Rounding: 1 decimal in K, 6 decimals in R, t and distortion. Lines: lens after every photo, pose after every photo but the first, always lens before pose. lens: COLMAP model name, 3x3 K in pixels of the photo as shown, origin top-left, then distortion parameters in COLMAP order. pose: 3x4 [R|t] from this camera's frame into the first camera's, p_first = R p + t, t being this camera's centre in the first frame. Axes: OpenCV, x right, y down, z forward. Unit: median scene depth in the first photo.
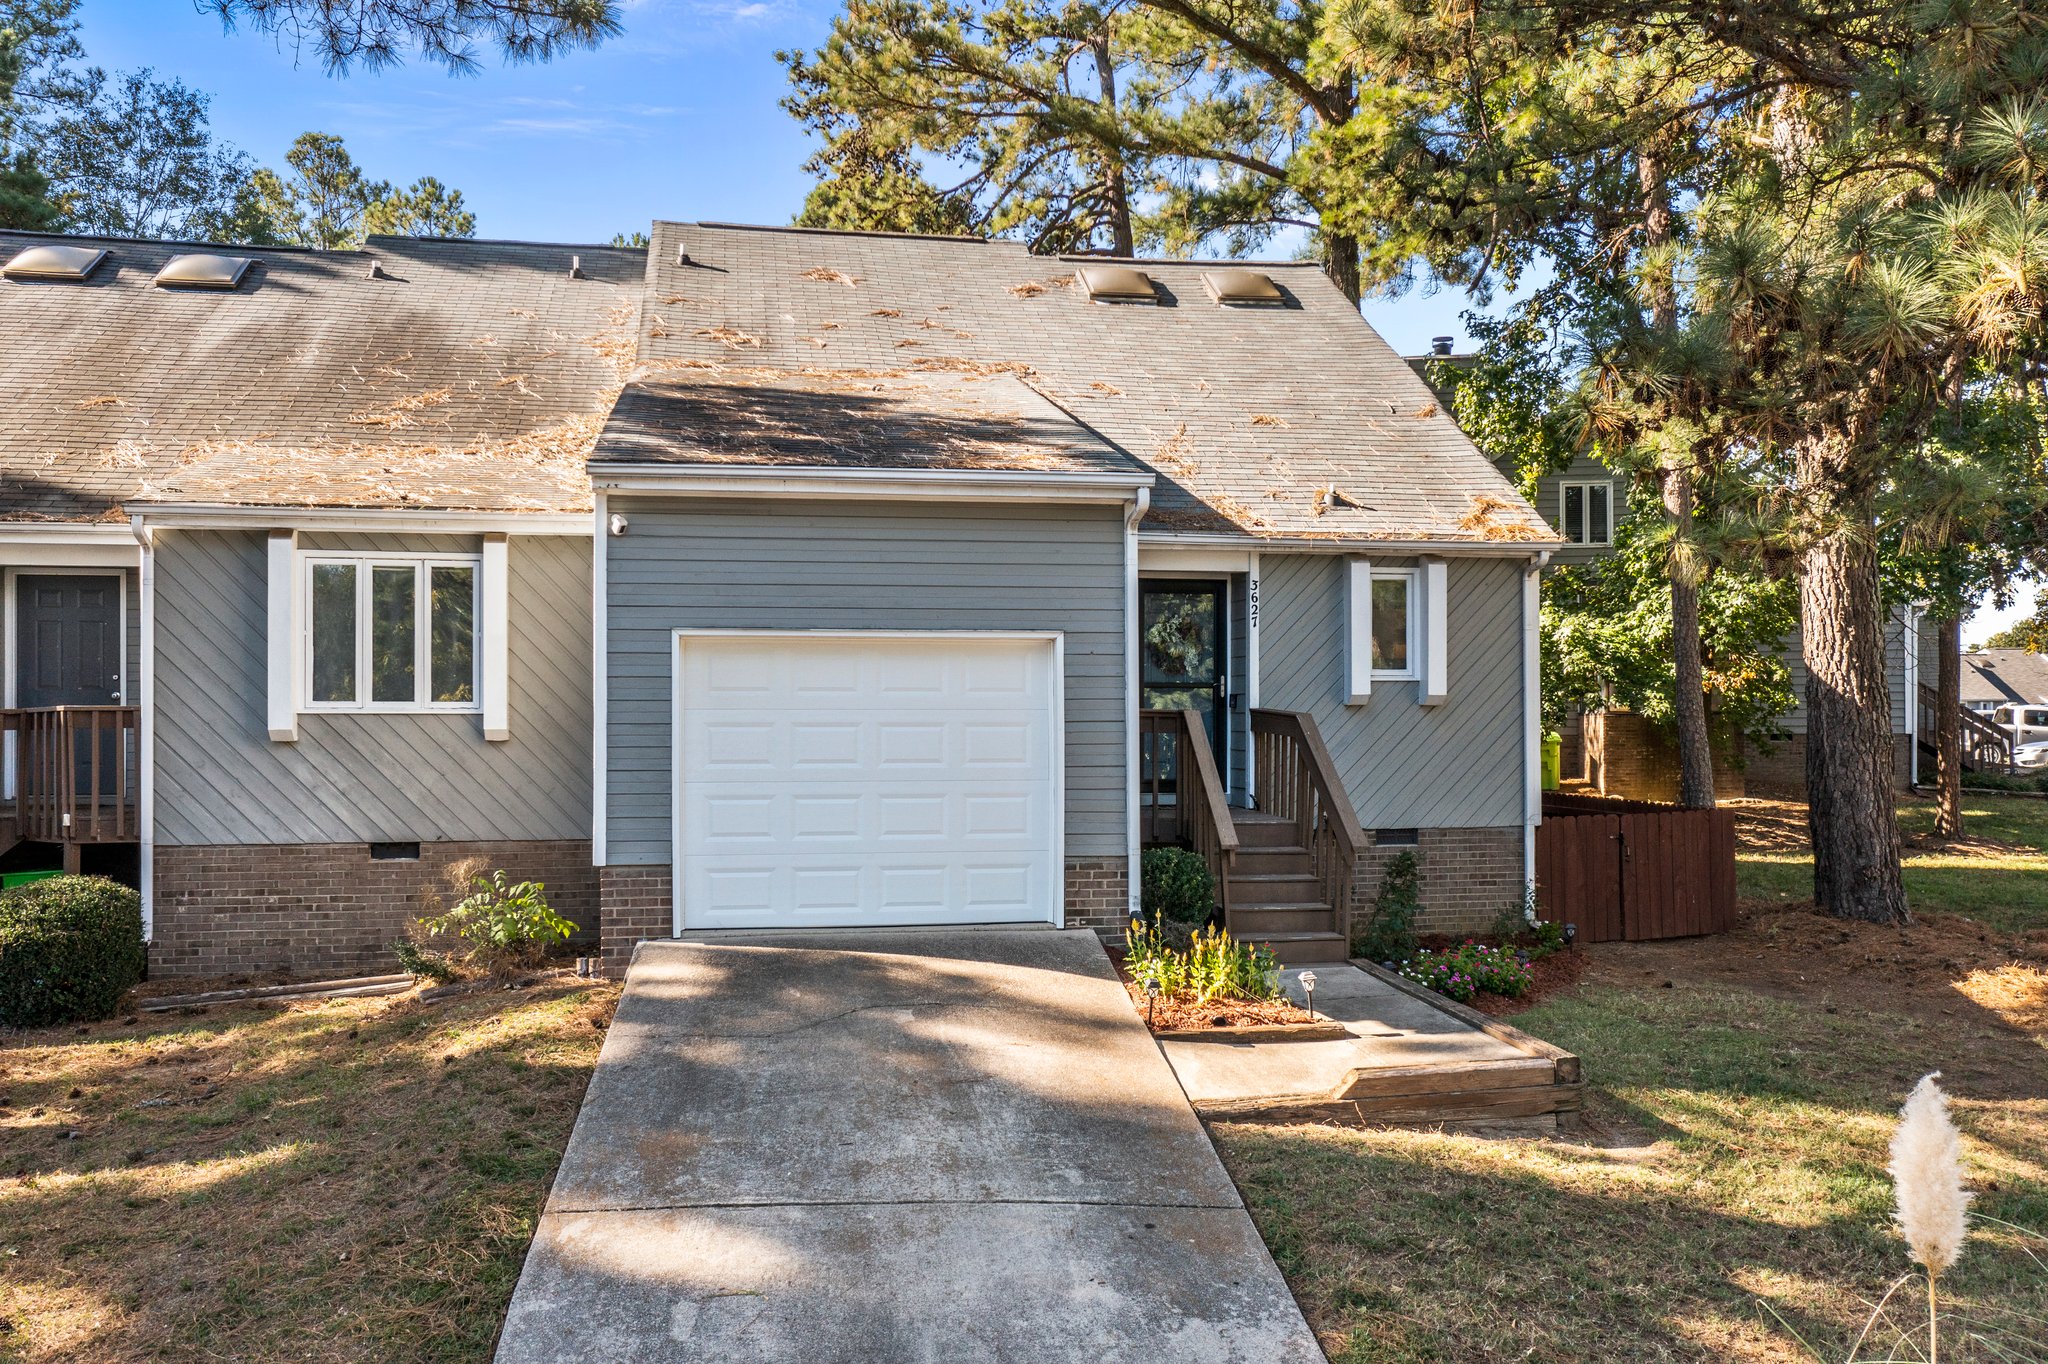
lens RADIAL K [[1650.4, 0, 1020.9], [0, 1650.4, 706.2], [0, 0, 1]] dist [-0.008727, 0.013672]
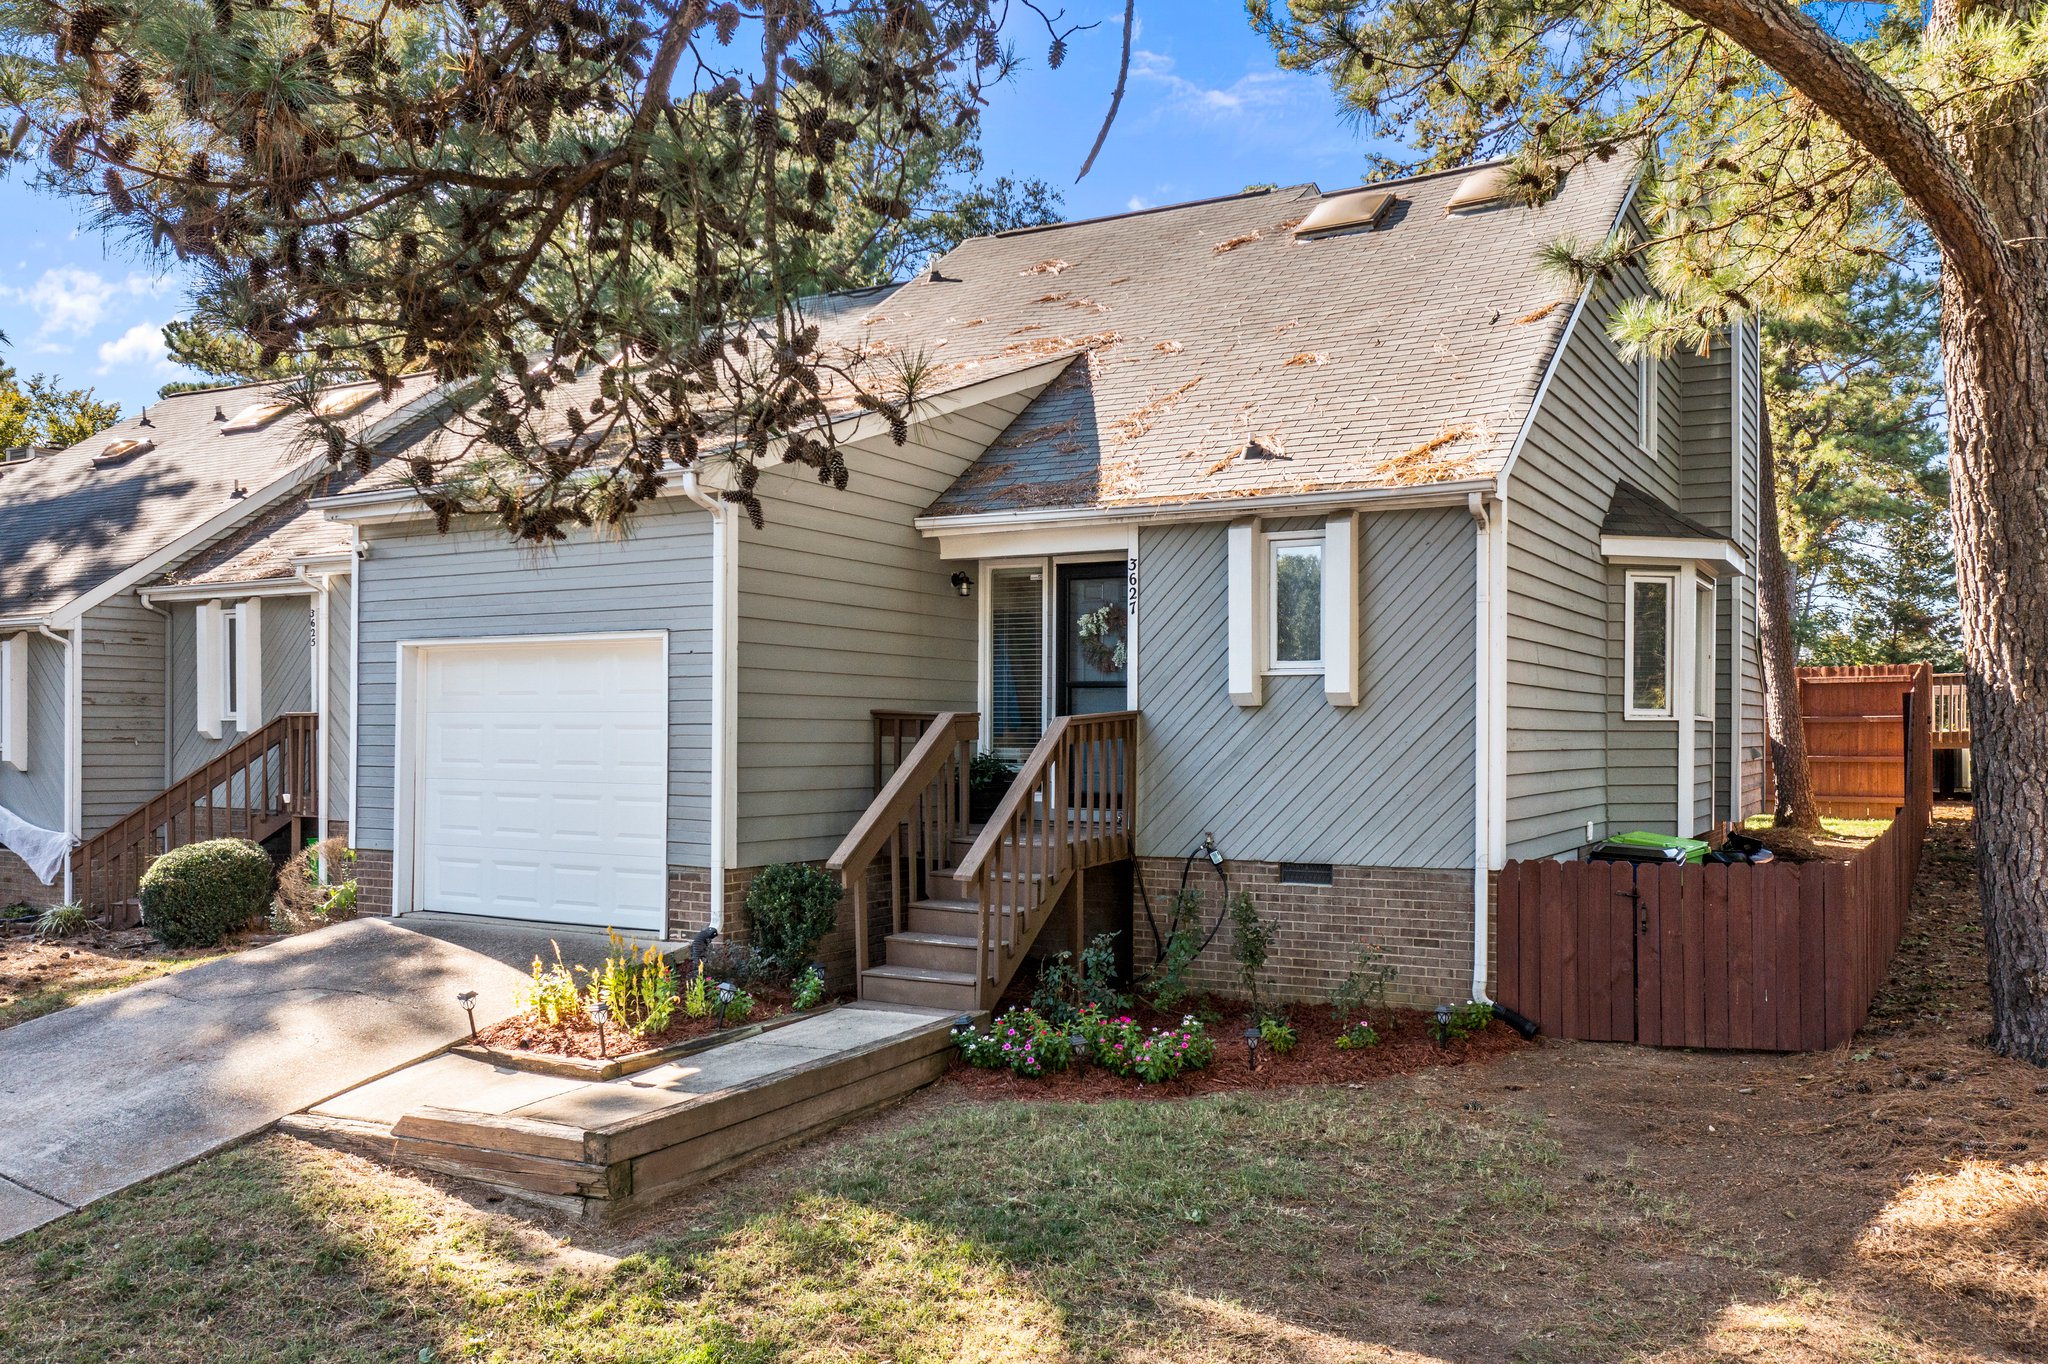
lens RADIAL K [[1643.9, 0, 1023.9], [0, 1643.9, 736.1], [0, 0, 1]] dist [-0.000448, 0.001504]
pose [[0.771510, 0.005775, -0.636191, 0.689297], [0.001808, 0.999935, 0.011269, 0.005315], [0.636214, -0.009845, 0.771450, 0.346605]]
